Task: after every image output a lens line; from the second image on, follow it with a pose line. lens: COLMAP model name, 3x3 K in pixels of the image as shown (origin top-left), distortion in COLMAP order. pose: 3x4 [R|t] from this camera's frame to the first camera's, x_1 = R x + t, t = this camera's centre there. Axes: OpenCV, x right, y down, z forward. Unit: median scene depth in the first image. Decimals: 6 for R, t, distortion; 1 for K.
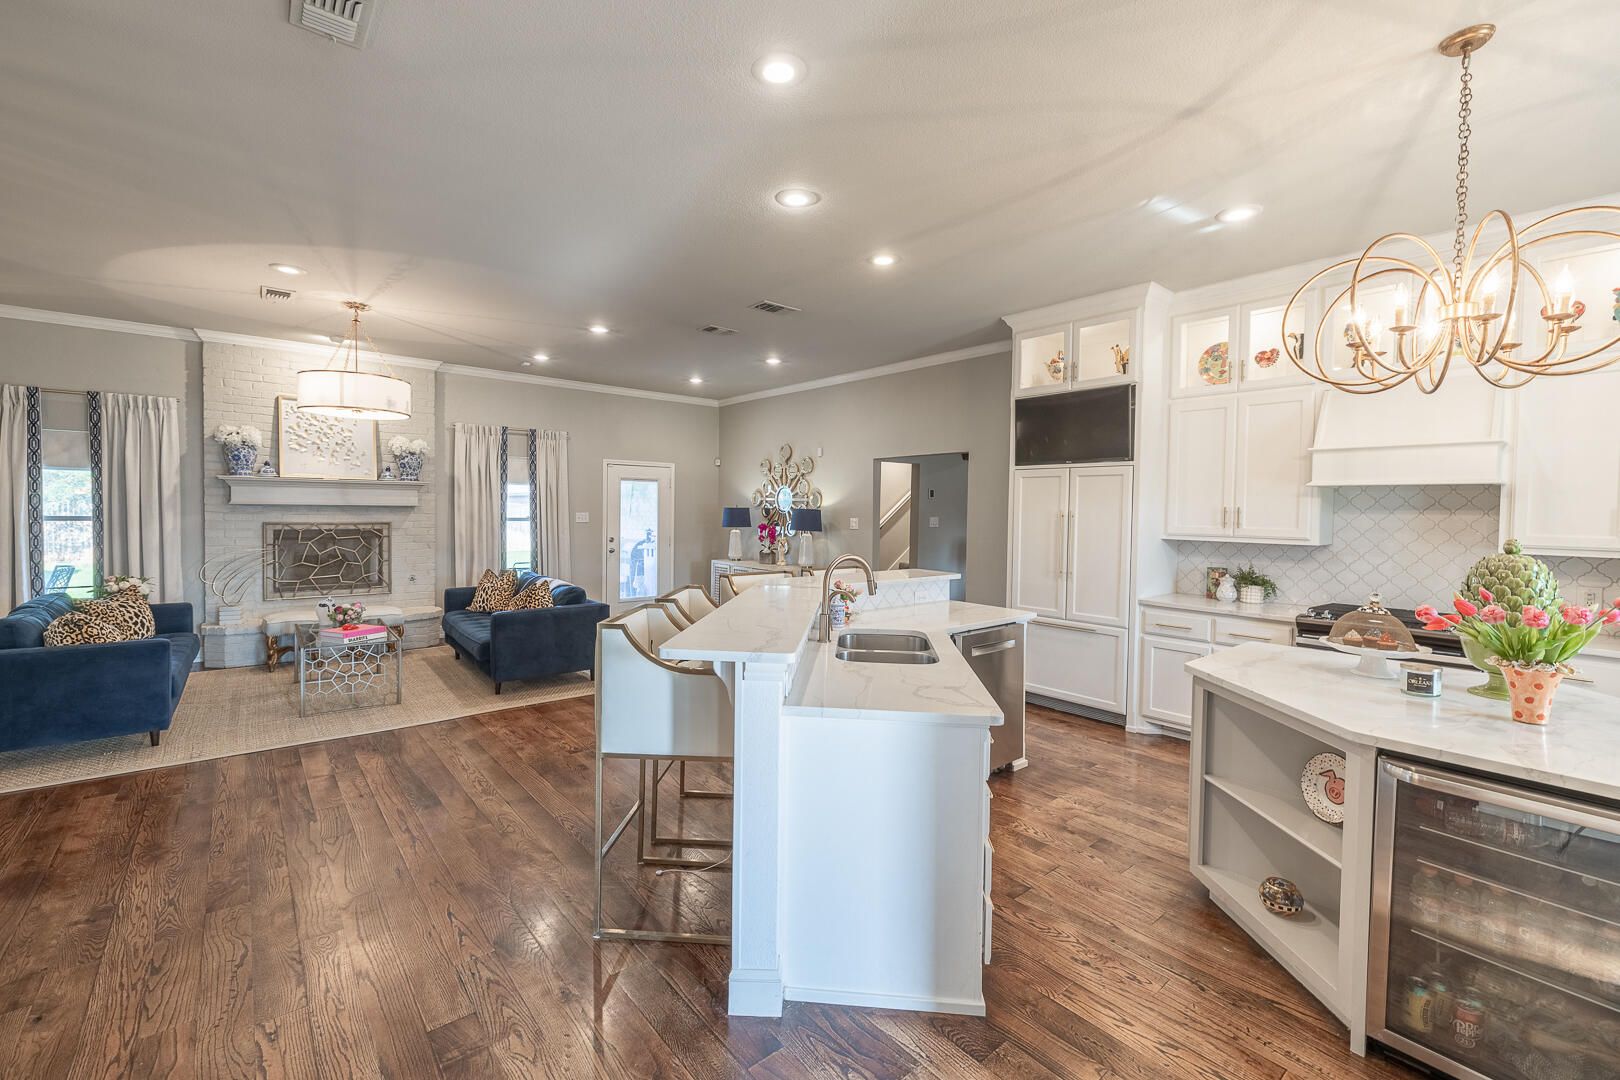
lens RADIAL K [[687.9, 0, 802.3], [0, 687.9, 537.2], [0, 0, 1]] dist [-0.000675, -0.000464]
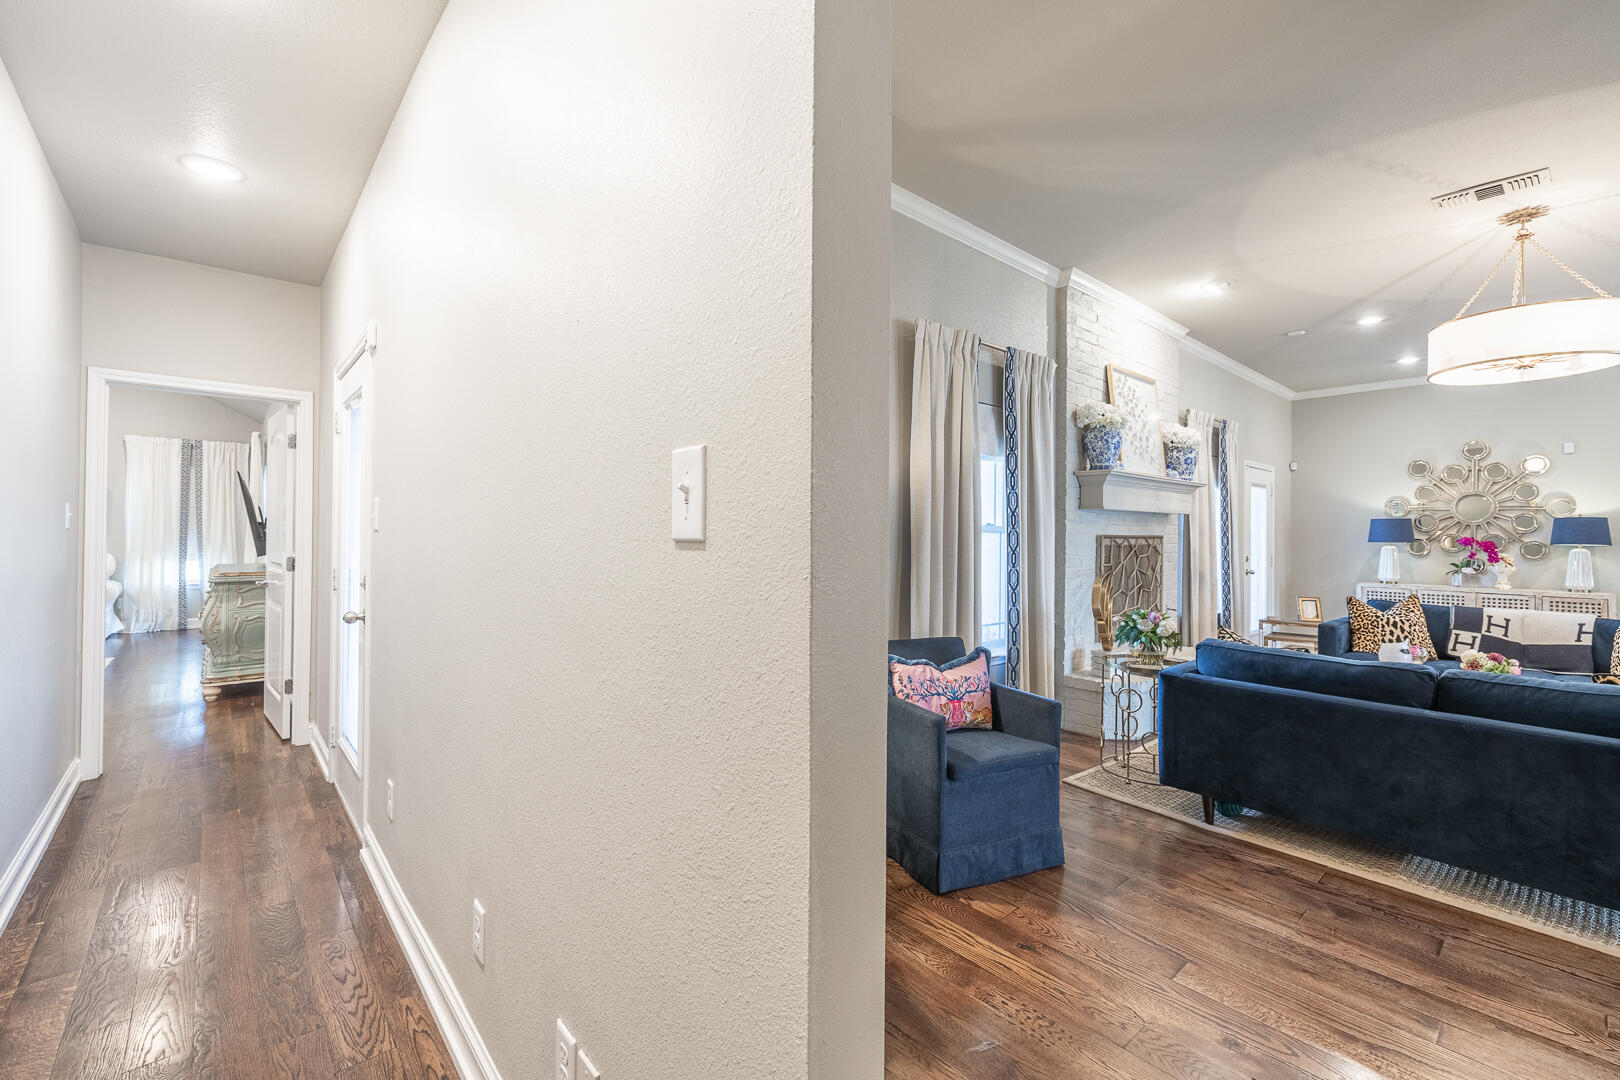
lens RADIAL K [[687.9, 0, 812.1], [0, 687.9, 534.7], [0, 0, 1]] dist [-0.000675, -0.000464]
pose [[0.999829, -0.010314, 0.015323, -0.997155], [0.010941, 0.999081, -0.041433, 0.004074], [-0.014881, 0.041593, 0.999024, 0.244396]]
